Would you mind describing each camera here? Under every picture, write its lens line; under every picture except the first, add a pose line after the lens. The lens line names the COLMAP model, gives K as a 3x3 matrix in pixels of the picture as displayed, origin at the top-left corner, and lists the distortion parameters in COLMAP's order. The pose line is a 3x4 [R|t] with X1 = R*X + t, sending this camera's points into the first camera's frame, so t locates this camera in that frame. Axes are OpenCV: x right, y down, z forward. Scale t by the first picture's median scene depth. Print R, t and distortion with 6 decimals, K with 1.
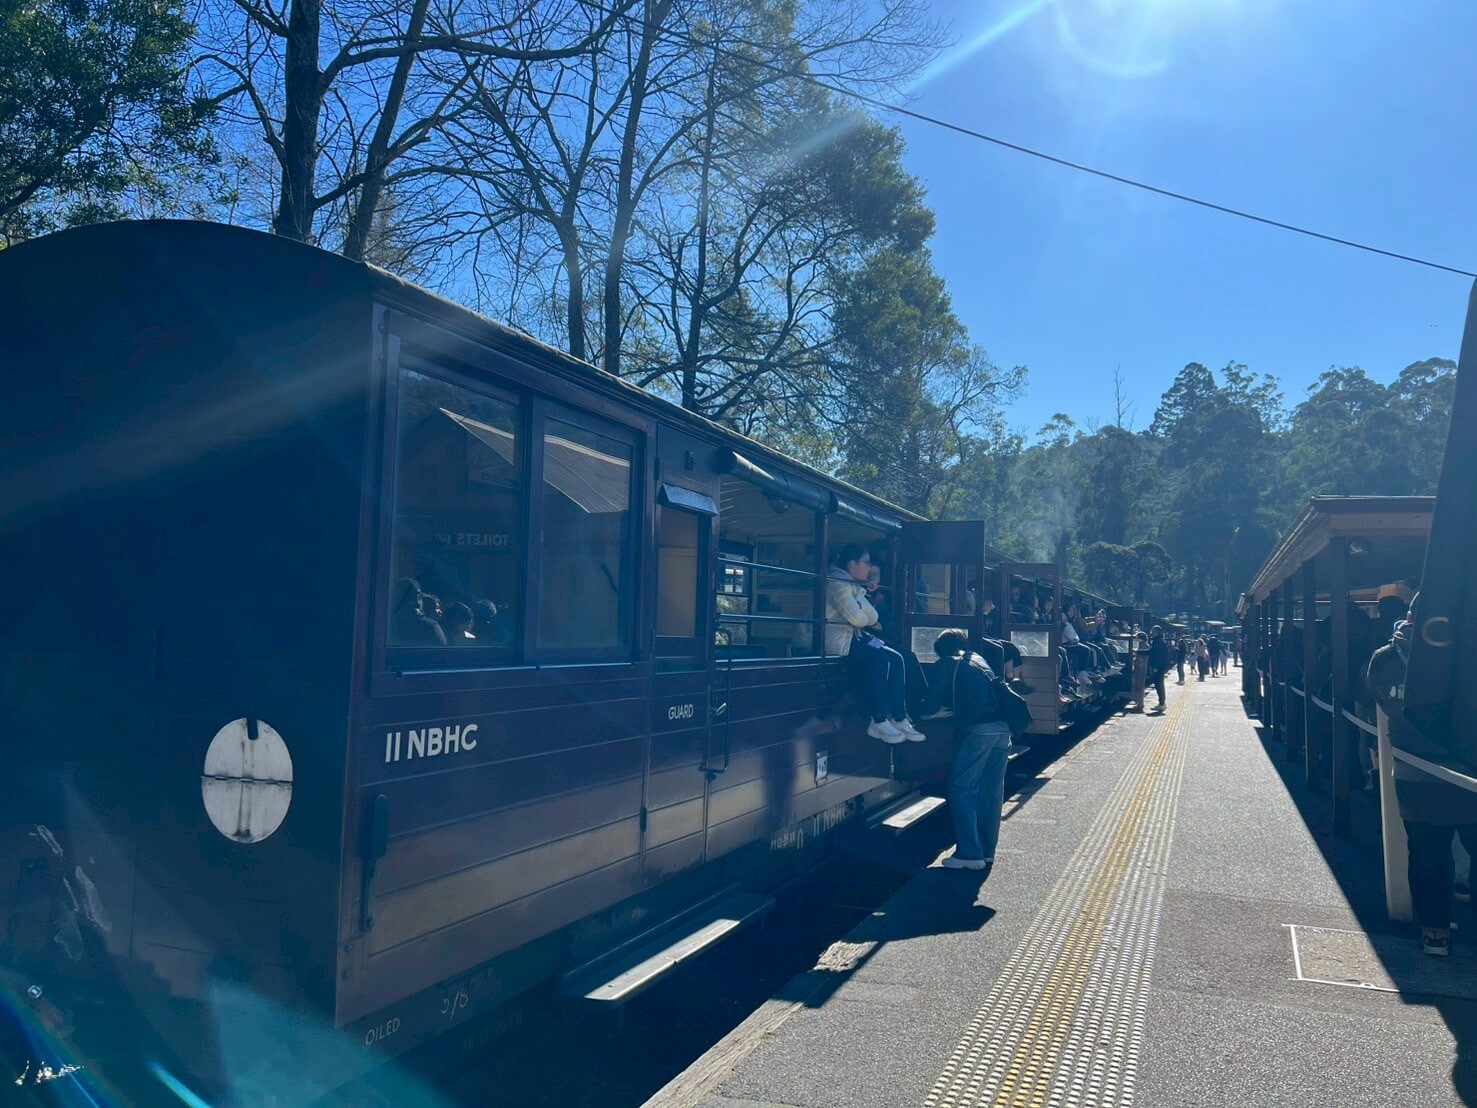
lens RADIAL K [[1126.7, 0, 738.5], [0, 1126.7, 554.0], [0, 0, 1]] dist [0.061771, -0.066035]
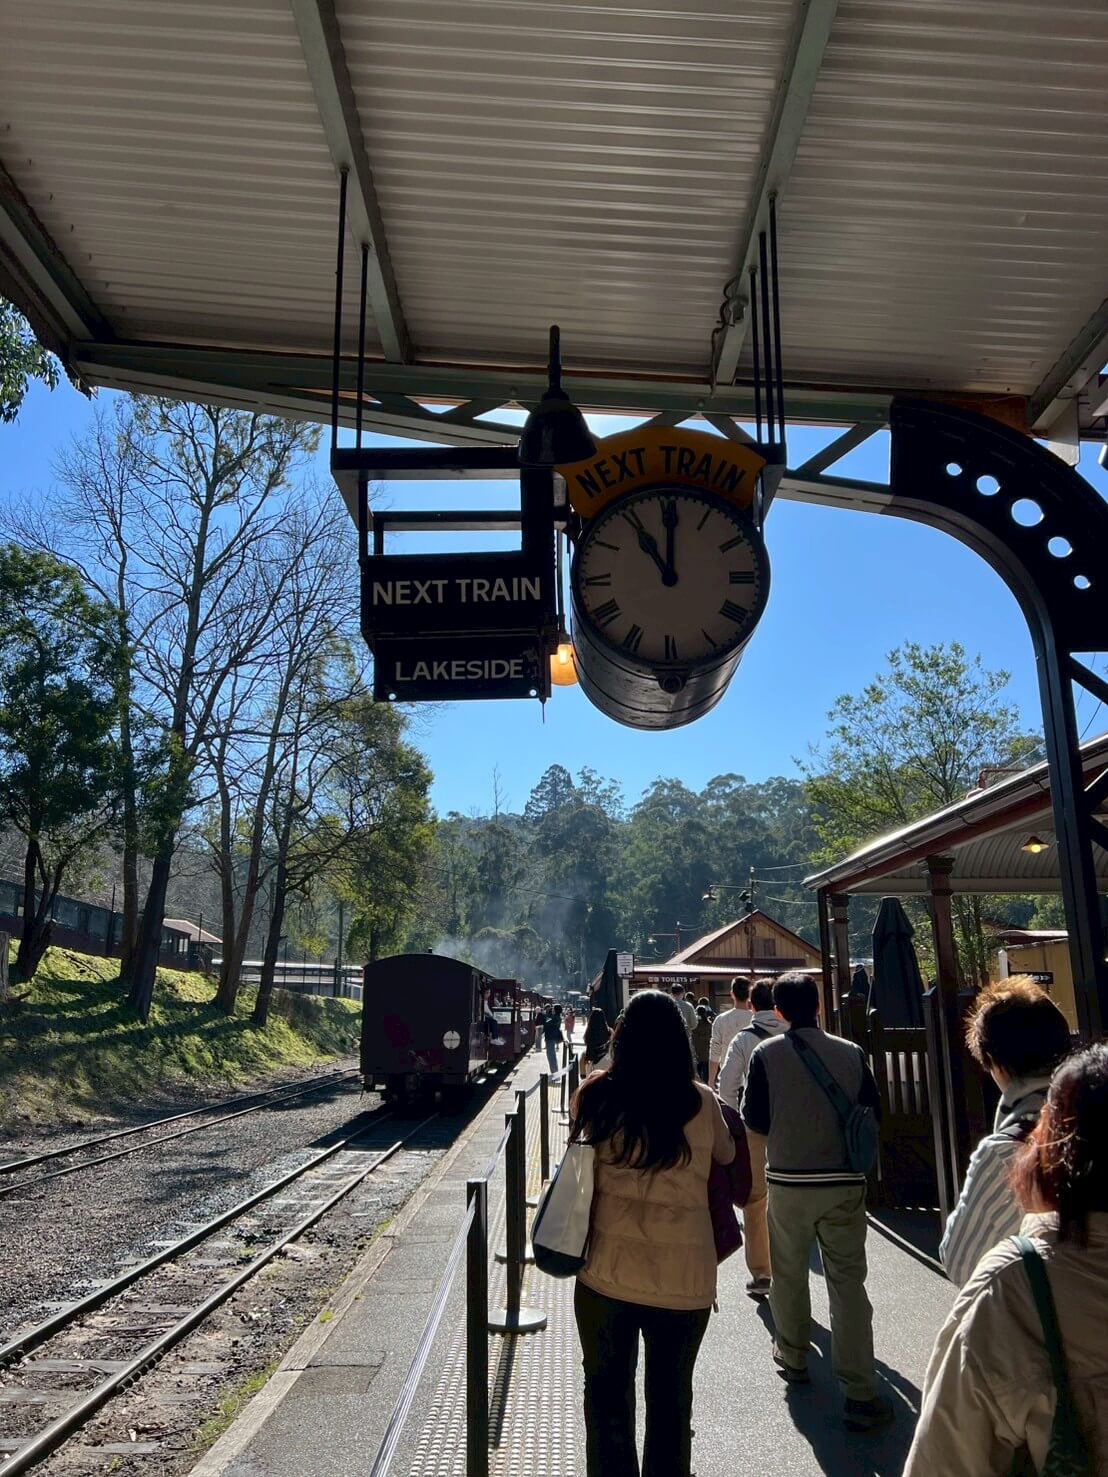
lens RADIAL K [[1126.7, 0, 554.0], [0, 1126.7, 738.5], [0, 0, 1]] dist [0.061771, -0.066035]
pose [[0.928502, 0.060753, 0.366323, -0.040771], [-0.000855, 0.986872, -0.161502, -0.008259], [-0.371325, 0.149642, 0.916365, -0.095960]]
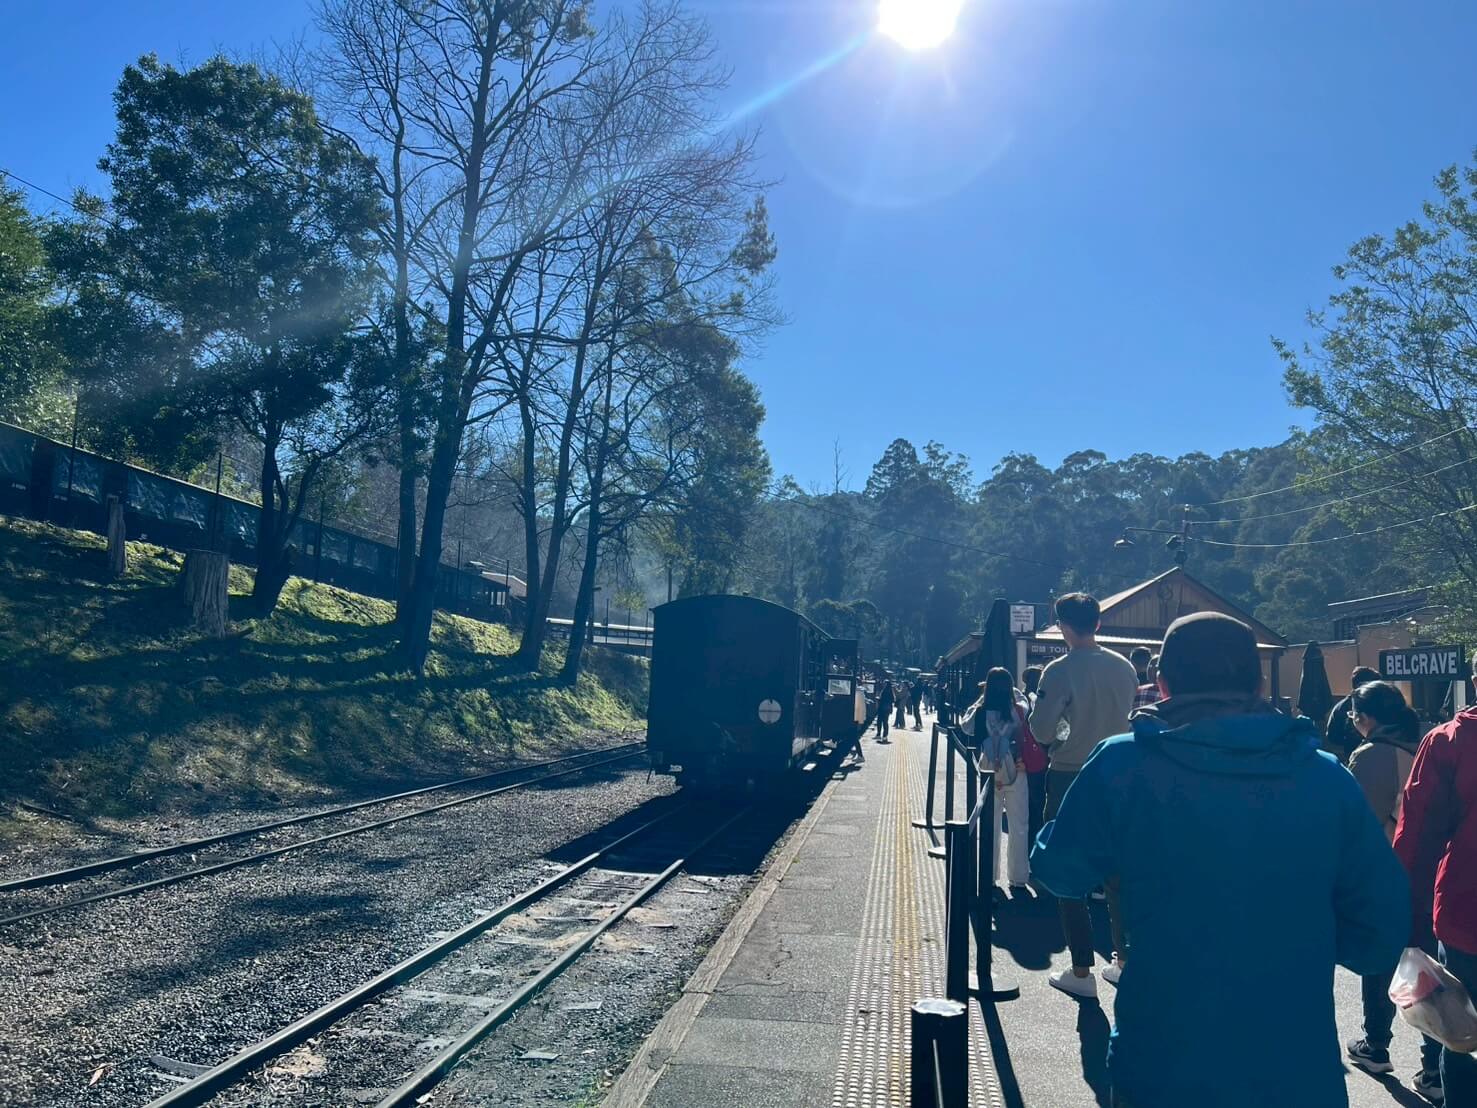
lens RADIAL K [[1121.2, 0, 738.5], [0, 1121.2, 557.6], [0, 0, 1]] dist [0.149374, -0.179402]
pose [[0.969484, 0.044655, 0.241054, -0.029442], [-0.037208, 0.998682, -0.035362, -0.005003], [-0.242315, 0.025314, 0.969867, -0.063129]]
